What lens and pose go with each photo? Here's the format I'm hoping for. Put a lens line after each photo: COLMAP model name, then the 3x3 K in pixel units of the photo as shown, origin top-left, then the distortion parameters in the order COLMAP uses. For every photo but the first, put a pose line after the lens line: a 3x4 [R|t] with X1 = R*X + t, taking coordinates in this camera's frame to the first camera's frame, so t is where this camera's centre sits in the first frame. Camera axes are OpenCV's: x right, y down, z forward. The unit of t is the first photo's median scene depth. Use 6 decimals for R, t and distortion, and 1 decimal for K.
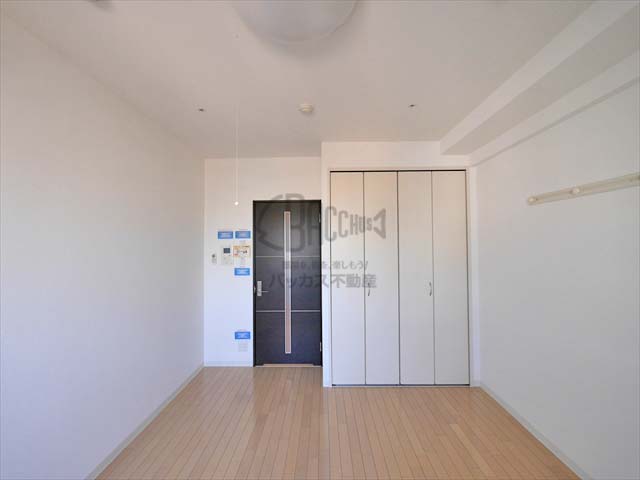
lens RADIAL K [[266.3, 0, 321.3], [0, 266.3, 239.4], [0, 0, 1]] dist [-0.010041, 0.001022]
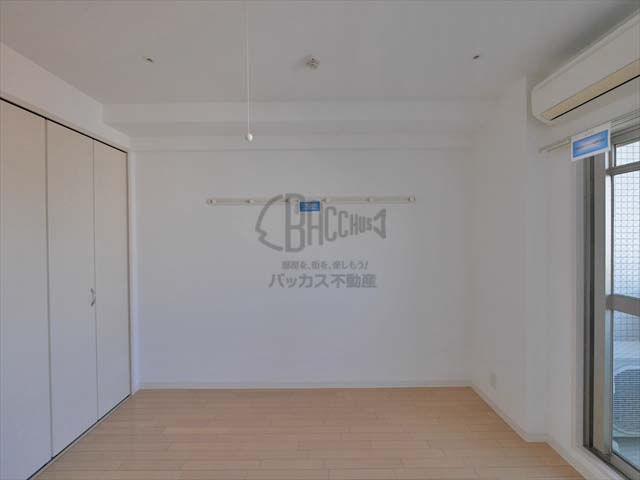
lens RADIAL K [[266.3, 0, 321.9], [0, 266.3, 237.1], [0, 0, 1]] dist [-0.010041, 0.001022]
pose [[-0.026082, -0.004632, 0.999649, -0.348533], [-0.008948, 0.999950, 0.004400, 0.007778], [-0.999620, -0.008830, -0.026122, 0.380200]]
